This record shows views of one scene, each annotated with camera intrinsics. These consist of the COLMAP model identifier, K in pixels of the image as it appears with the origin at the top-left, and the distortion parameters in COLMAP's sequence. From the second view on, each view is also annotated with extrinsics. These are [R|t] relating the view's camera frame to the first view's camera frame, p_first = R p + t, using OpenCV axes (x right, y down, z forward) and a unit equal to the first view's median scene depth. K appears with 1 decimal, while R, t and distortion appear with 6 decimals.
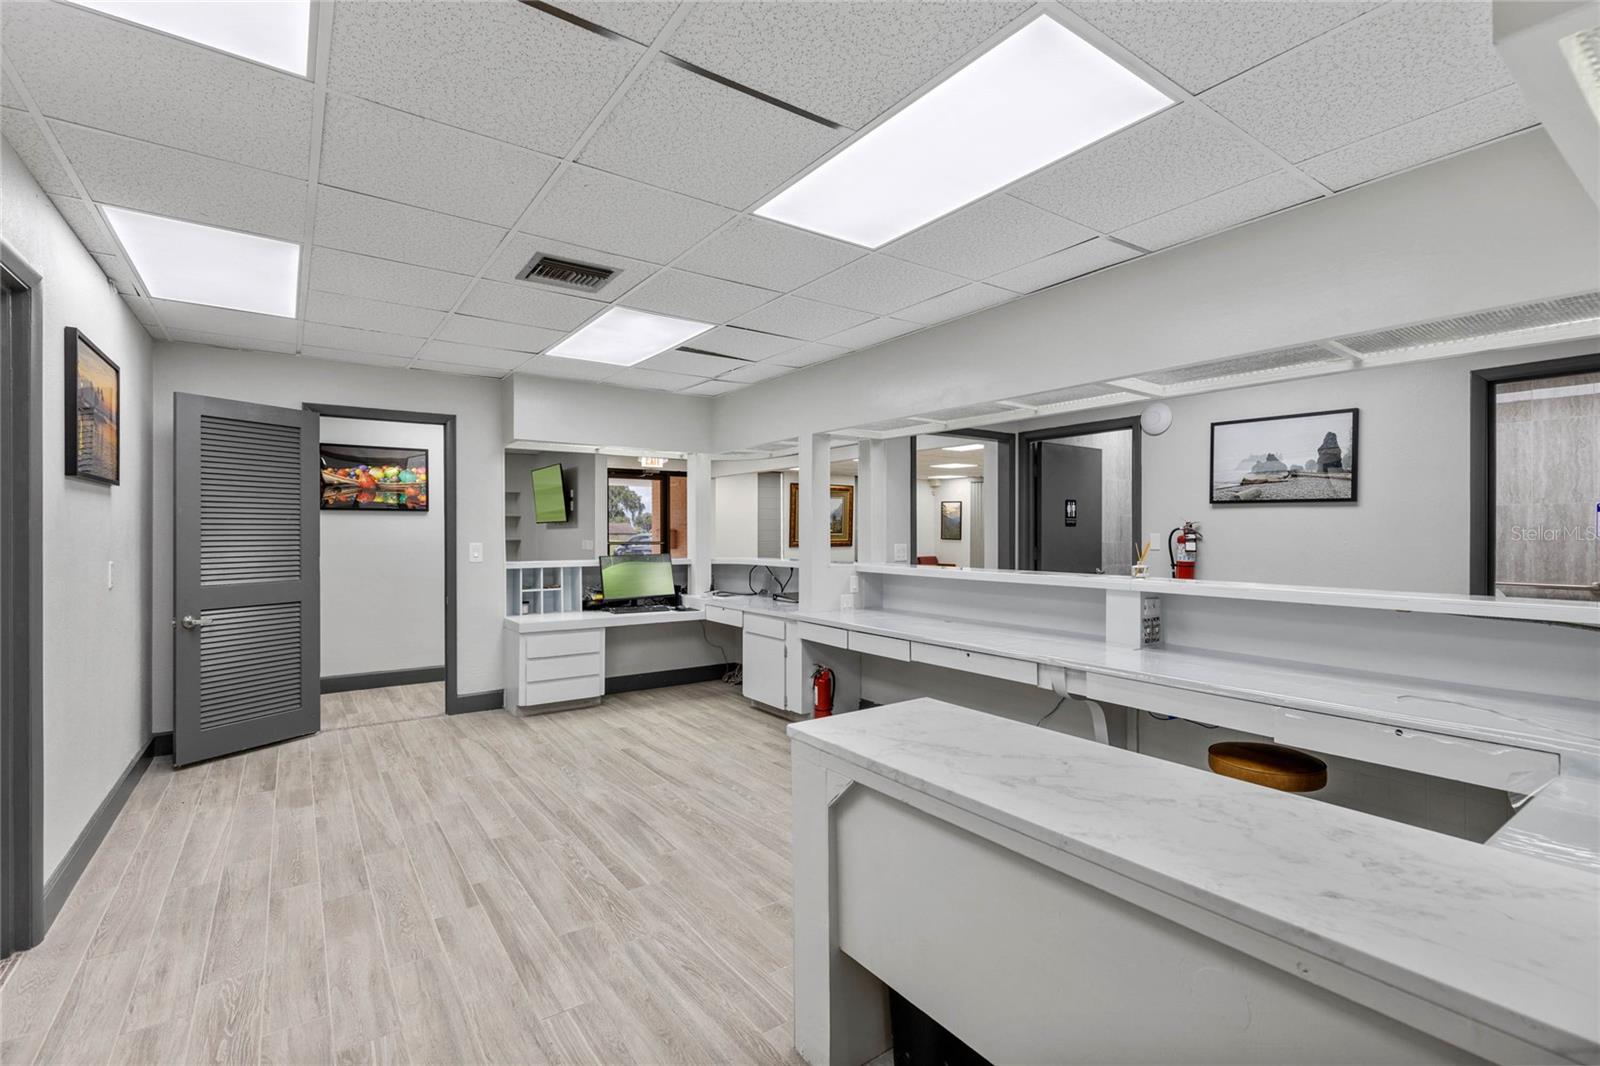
lens RADIAL K [[725.7, 0, 804.7], [0, 725.7, 541.7], [0, 0, 1]] dist [0.008465, -0.000375]
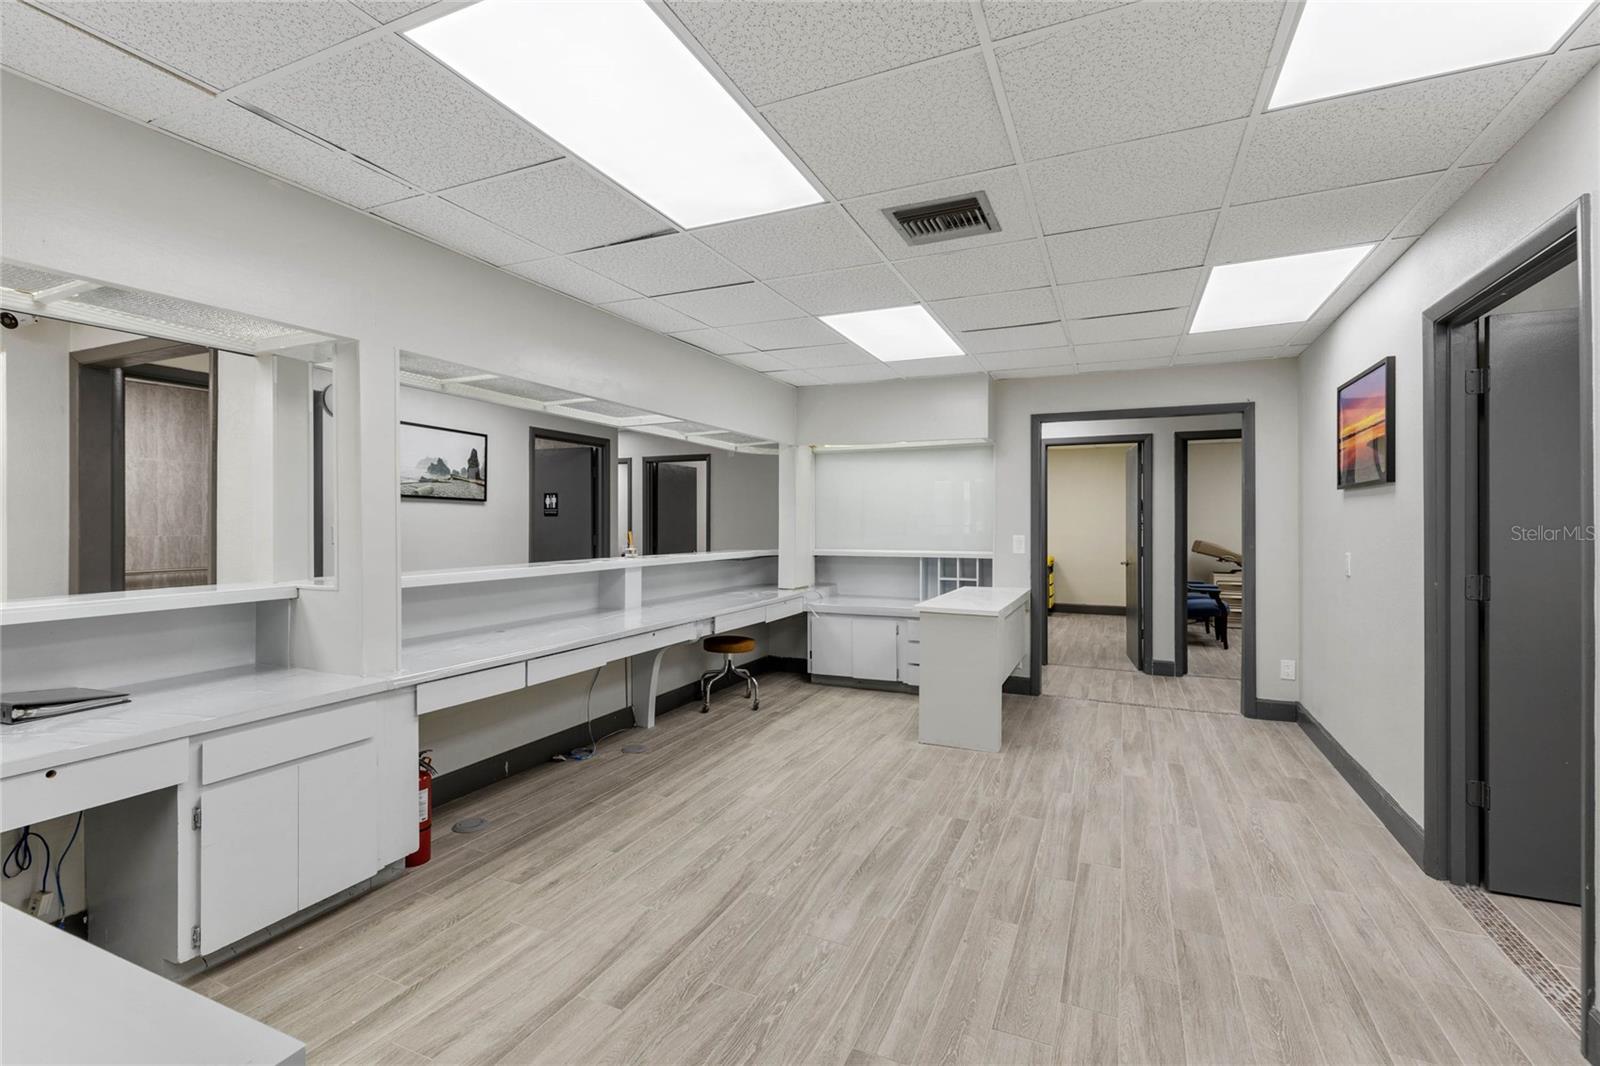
lens RADIAL K [[725.7, 0, 795.0], [0, 725.7, 521.9], [0, 0, 1]] dist [0.008465, -0.000375]
pose [[-0.503842, 0.003210, 0.863790, -0.944803], [0.010952, 0.999936, 0.002673, -0.018286], [-0.863726, 0.010807, -0.503845, 1.535586]]
